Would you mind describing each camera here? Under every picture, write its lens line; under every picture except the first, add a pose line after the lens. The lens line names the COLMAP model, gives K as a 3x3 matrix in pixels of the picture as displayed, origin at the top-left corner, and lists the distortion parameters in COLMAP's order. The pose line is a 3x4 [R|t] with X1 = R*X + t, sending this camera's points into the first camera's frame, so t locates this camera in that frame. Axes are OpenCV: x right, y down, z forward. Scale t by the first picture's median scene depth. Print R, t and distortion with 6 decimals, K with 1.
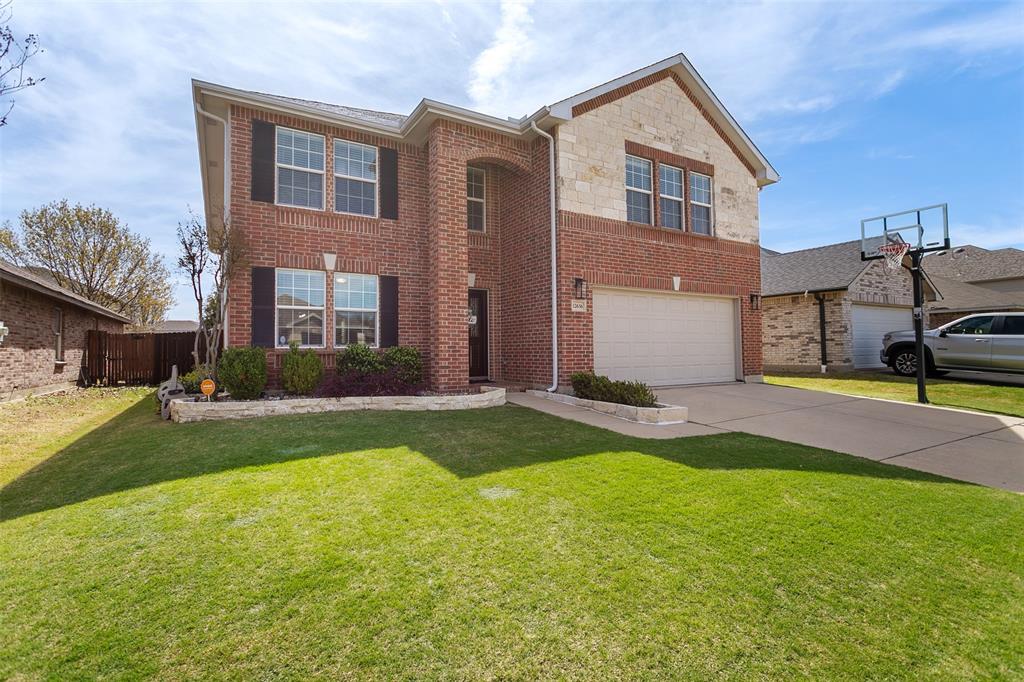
lens RADIAL K [[485.0, 0, 510.2], [0, 485.0, 330.7], [0, 0, 1]] dist [-0.000056, 0.000099]
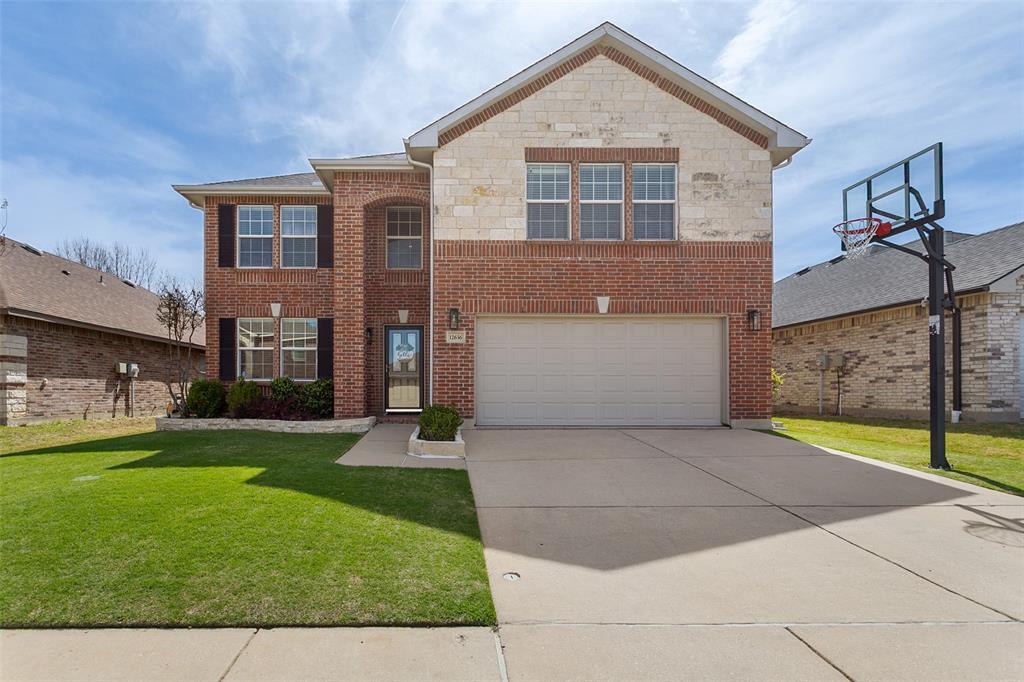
lens RADIAL K [[506.9, 0, 510.3], [0, 506.9, 383.1], [0, 0, 1]] dist [0.003382, 0.000266]
pose [[0.862004, 0.002359, -0.506896, 0.685139], [0.011883, 0.999620, 0.024859, 0.015374], [0.506763, -0.027452, 0.861648, 0.171055]]
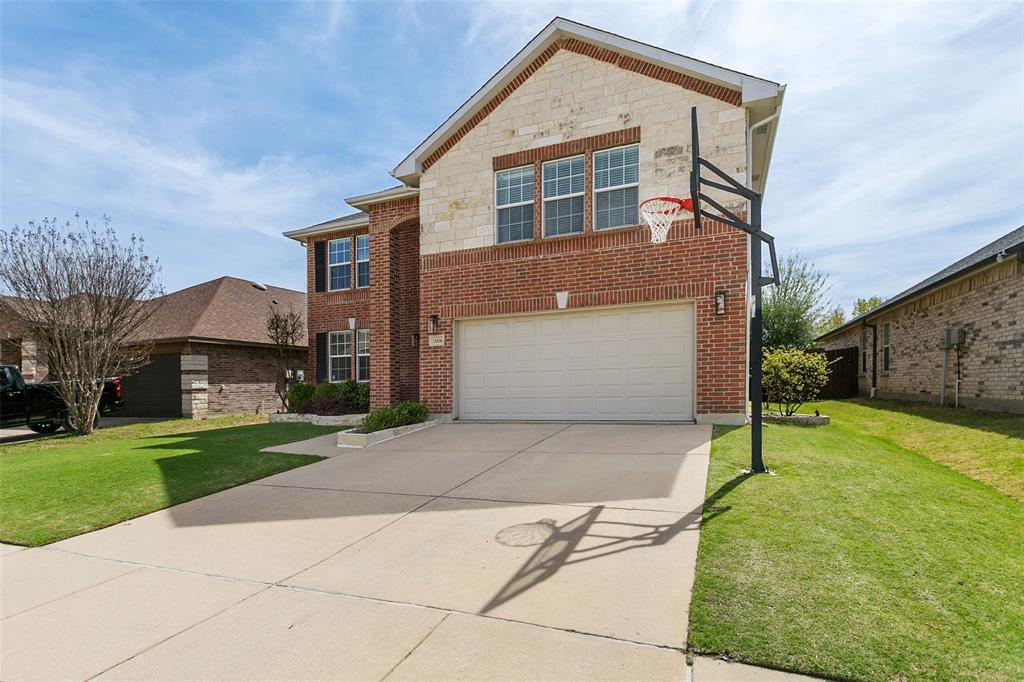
lens RADIAL K [[512.8, 0, 512.1], [0, 512.8, 381.1], [0, 0, 1]] dist [0.001827, 0.000369]
pose [[0.599240, -0.011827, -0.800482, 1.051043], [0.052102, 0.998347, 0.024254, 0.018190], [0.798872, -0.056241, 0.598866, 0.407494]]
